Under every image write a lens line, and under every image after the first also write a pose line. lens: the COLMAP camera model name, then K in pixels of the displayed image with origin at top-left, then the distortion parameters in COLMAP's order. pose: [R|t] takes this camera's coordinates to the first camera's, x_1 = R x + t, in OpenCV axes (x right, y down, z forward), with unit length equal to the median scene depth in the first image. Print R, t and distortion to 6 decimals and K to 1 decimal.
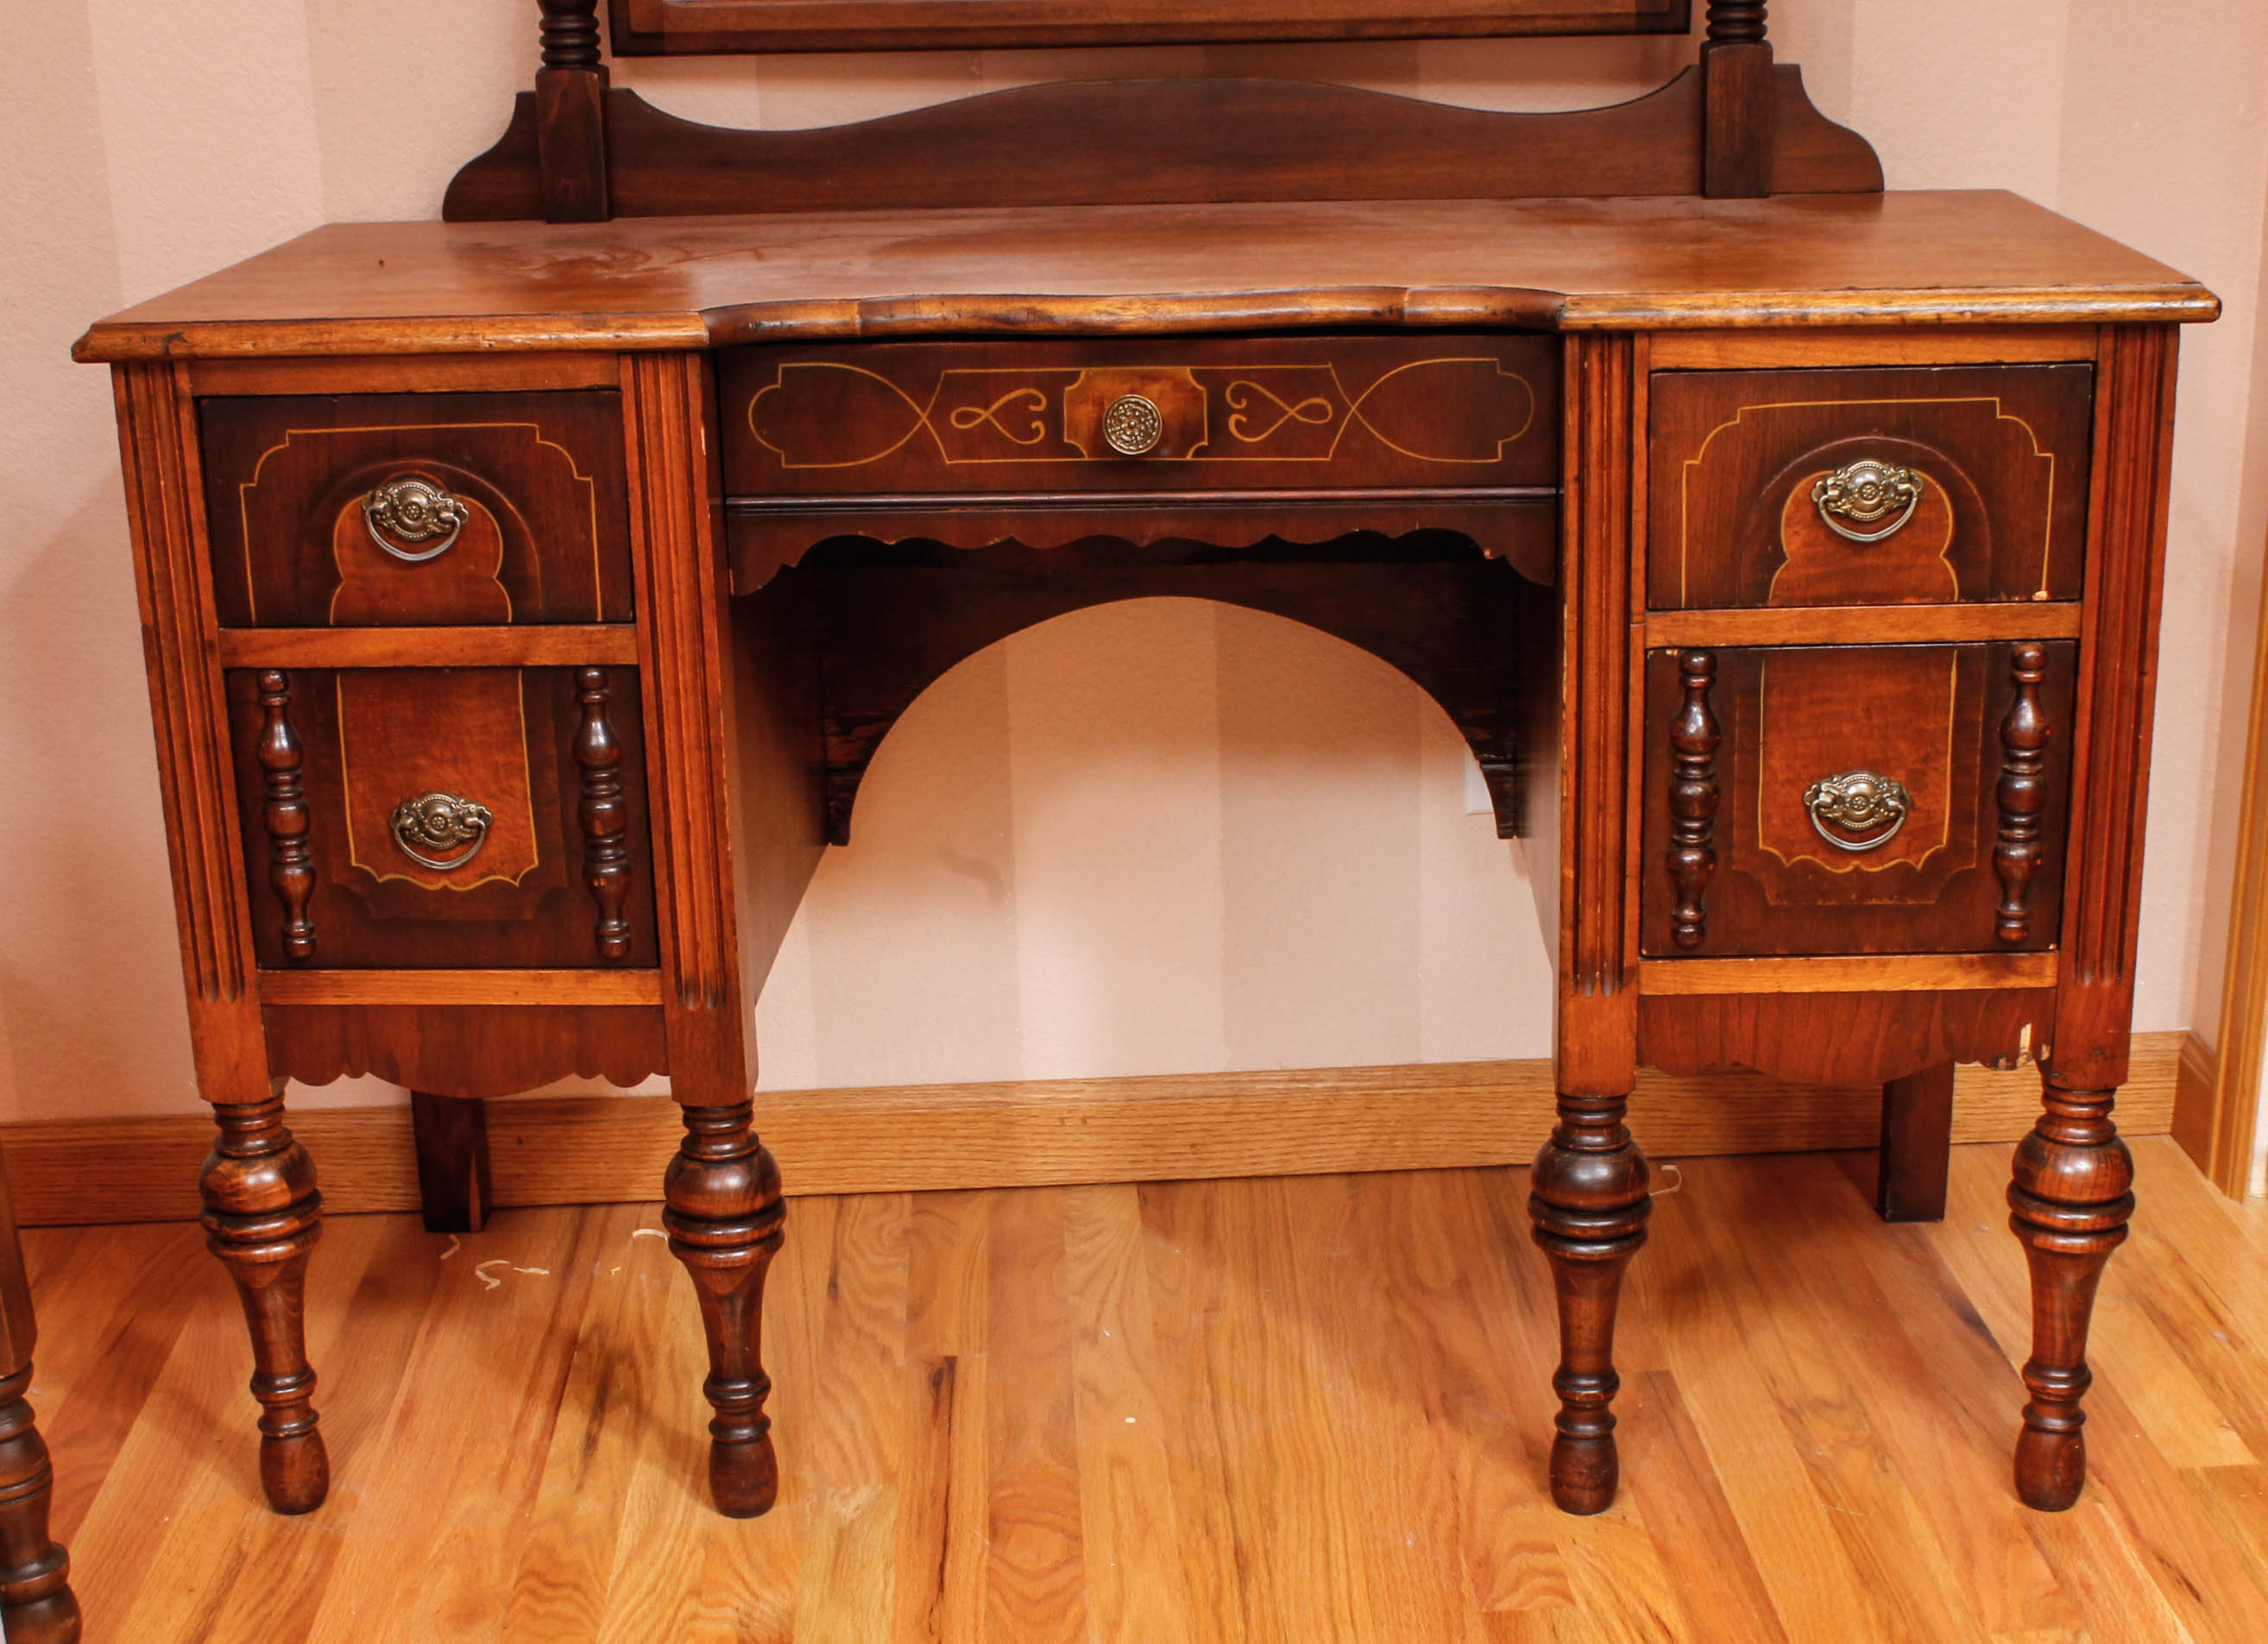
lens RADIAL K [[3154.0, 0, 1127.5], [0, 3154.0, 911.2], [0, 0, 1]] dist [-0.107724, 0.140478]
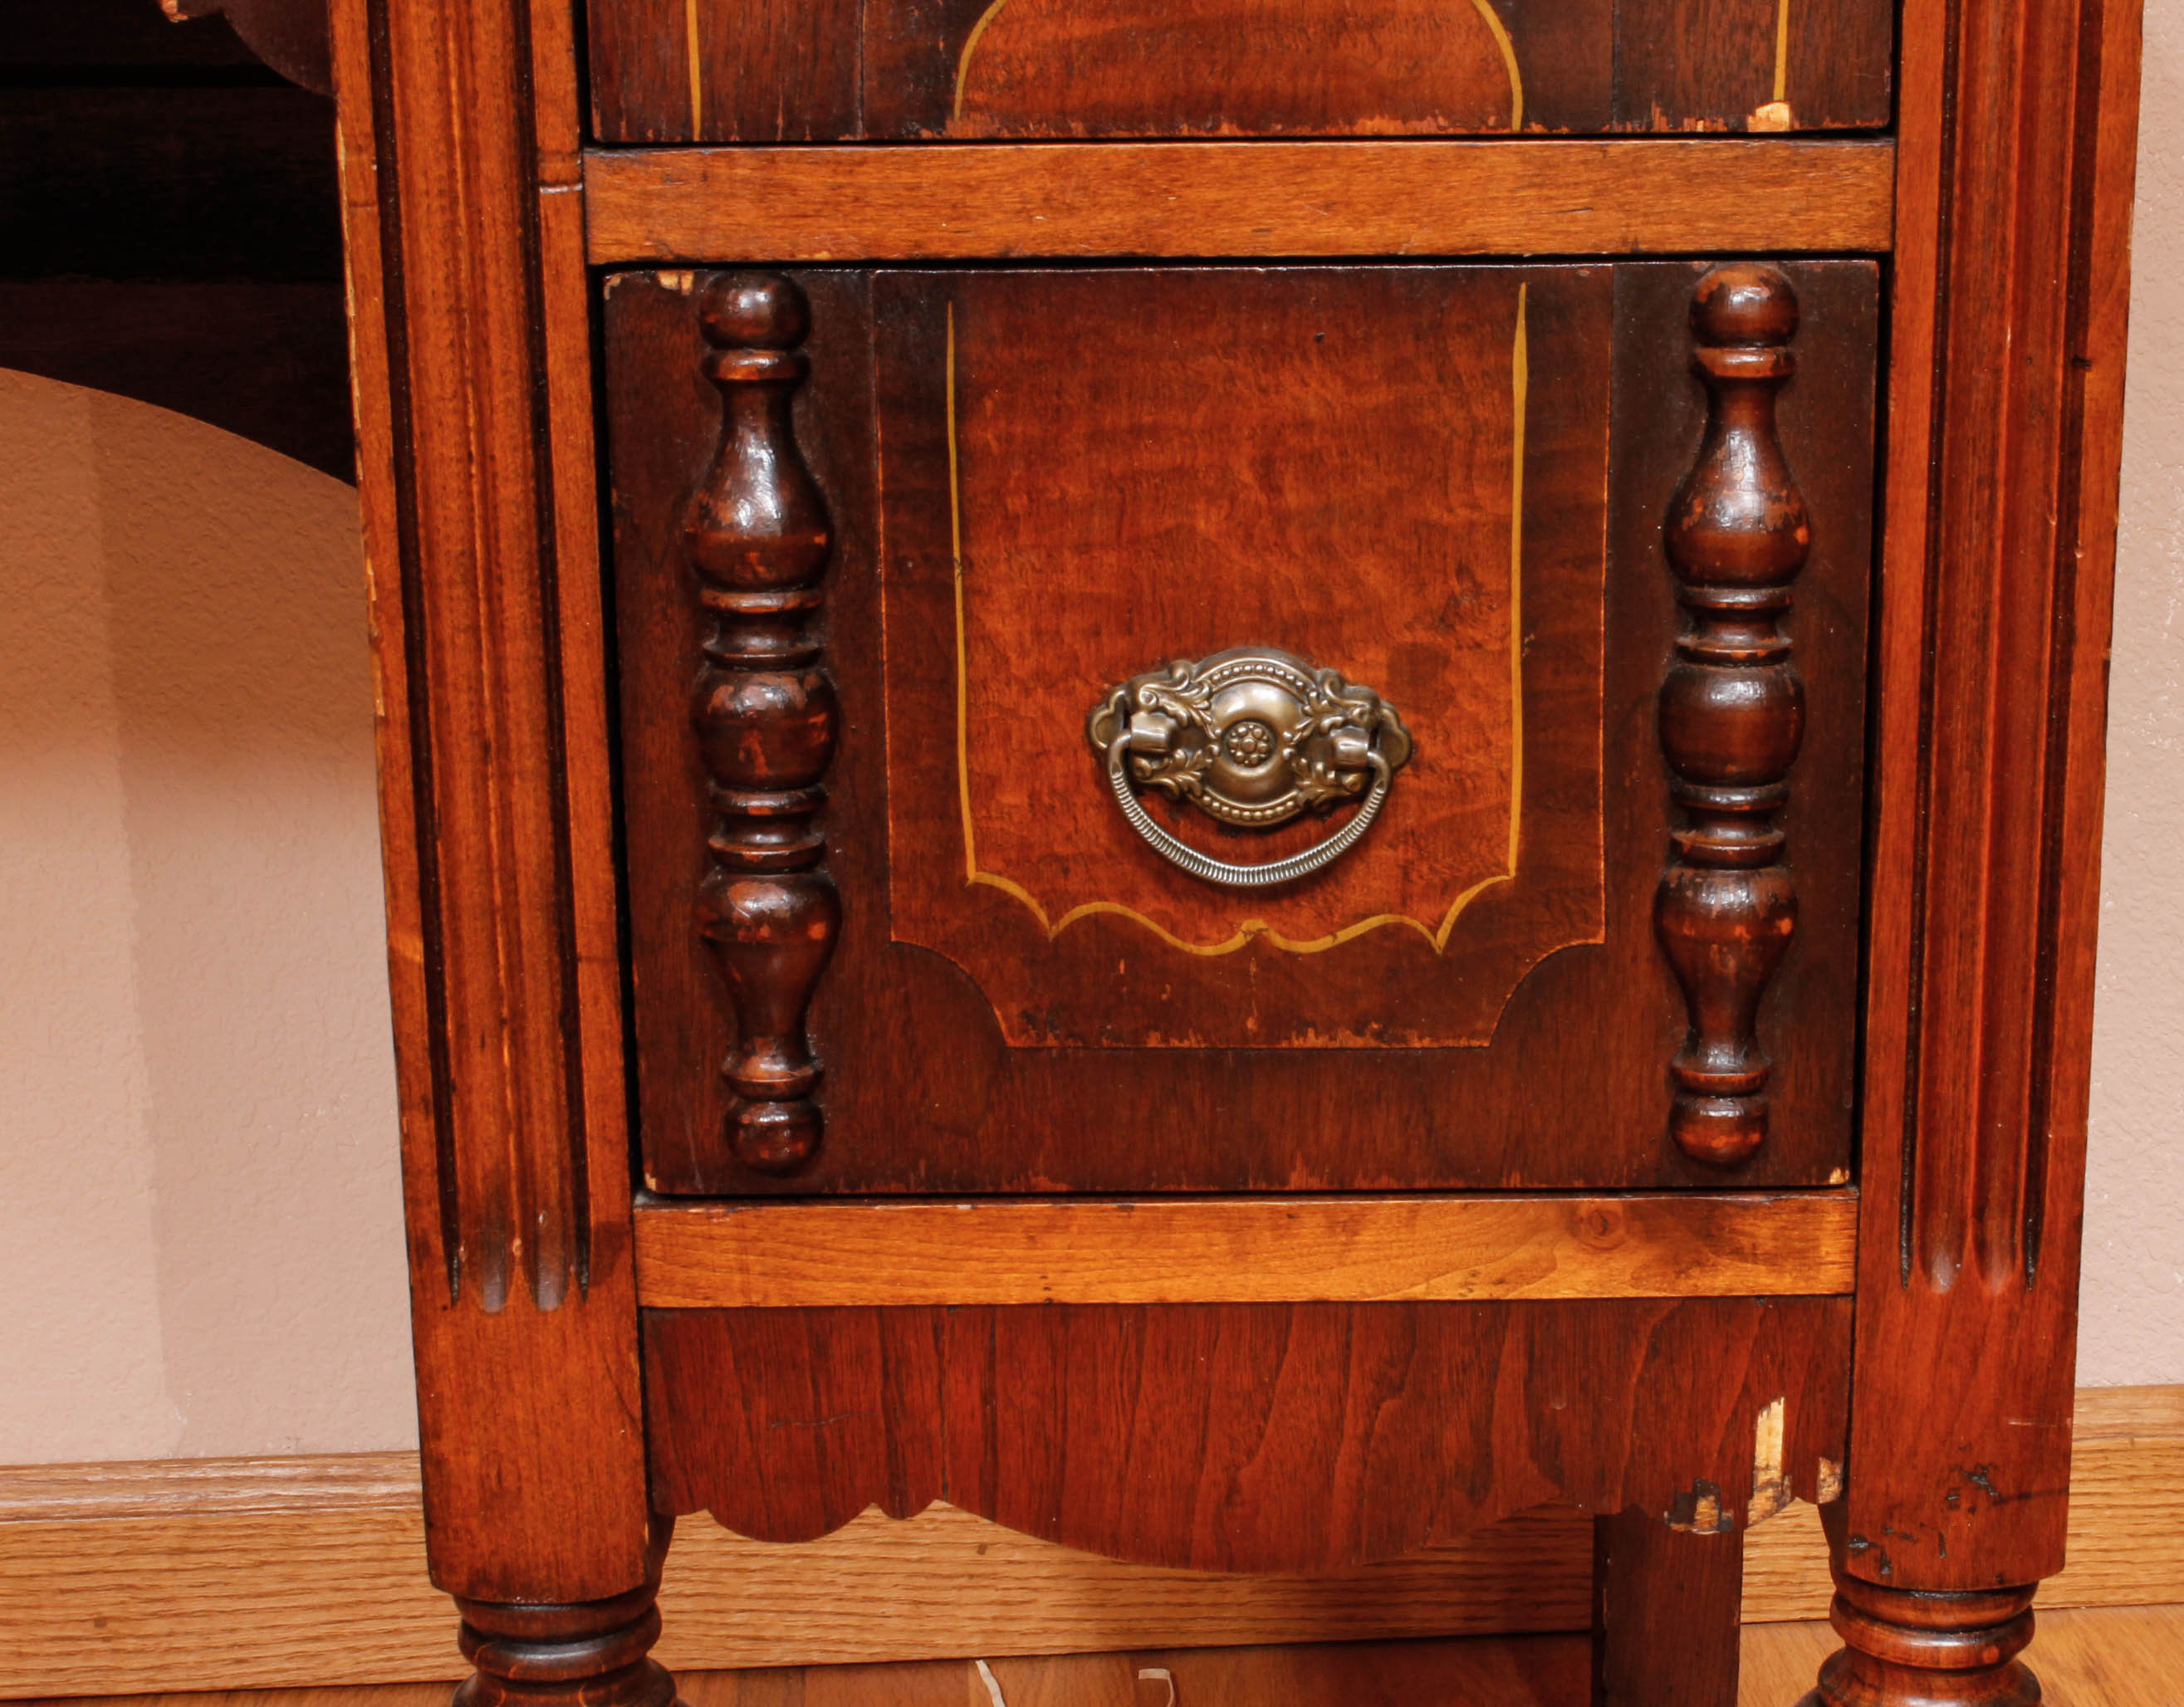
lens RADIAL K [[3908.5, 0, 1268.3], [0, 3908.5, 878.1], [0, 0, 1]] dist [-0.045177, 0.106941]
pose [[0.997969, 0.012859, 0.062391, 0.206279], [-0.008167, 0.997159, -0.074888, 0.011201], [-0.063177, 0.074226, 0.995238, 0.574550]]
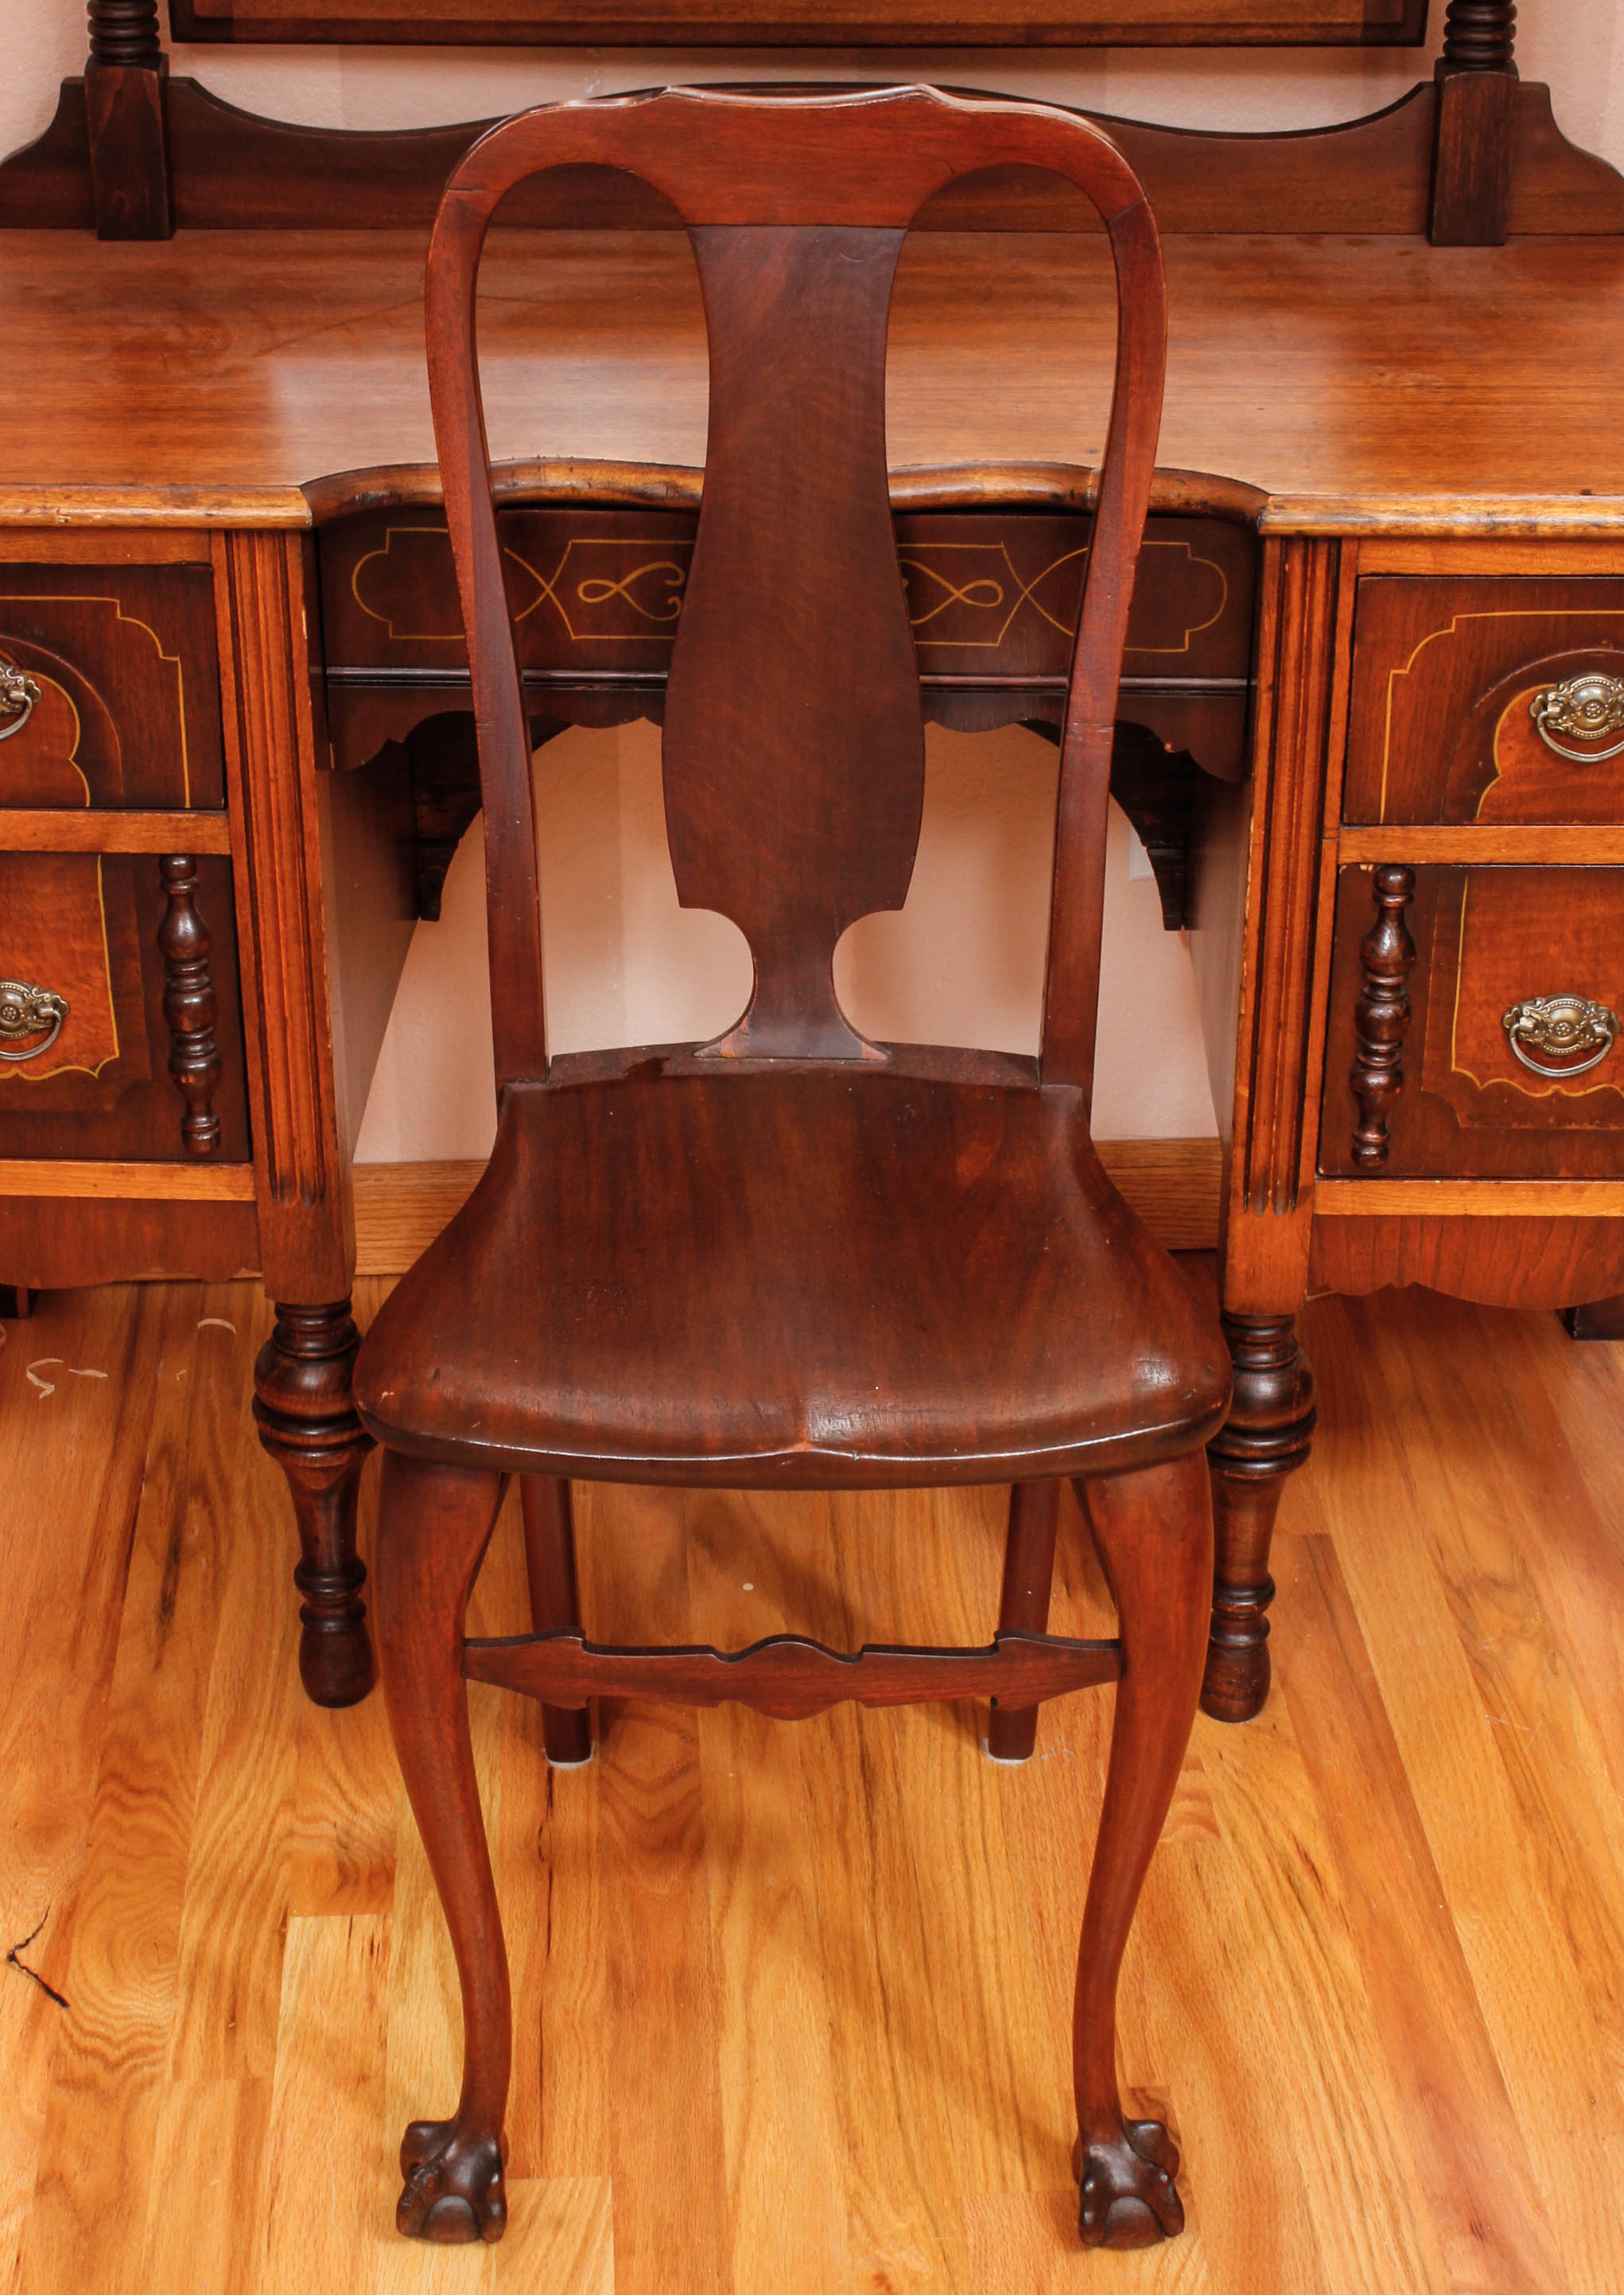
lens RADIAL K [[3773.7, 0, 742.1], [0, 3773.7, 1153.7], [0, 0, 1]] dist [-0.031575, -0.007865]
pose [[0.999764, 0.014875, 0.015834, -0.023664], [-0.017434, 0.984204, 0.176180, -0.186001], [-0.012963, -0.176415, 0.984231, -0.088073]]
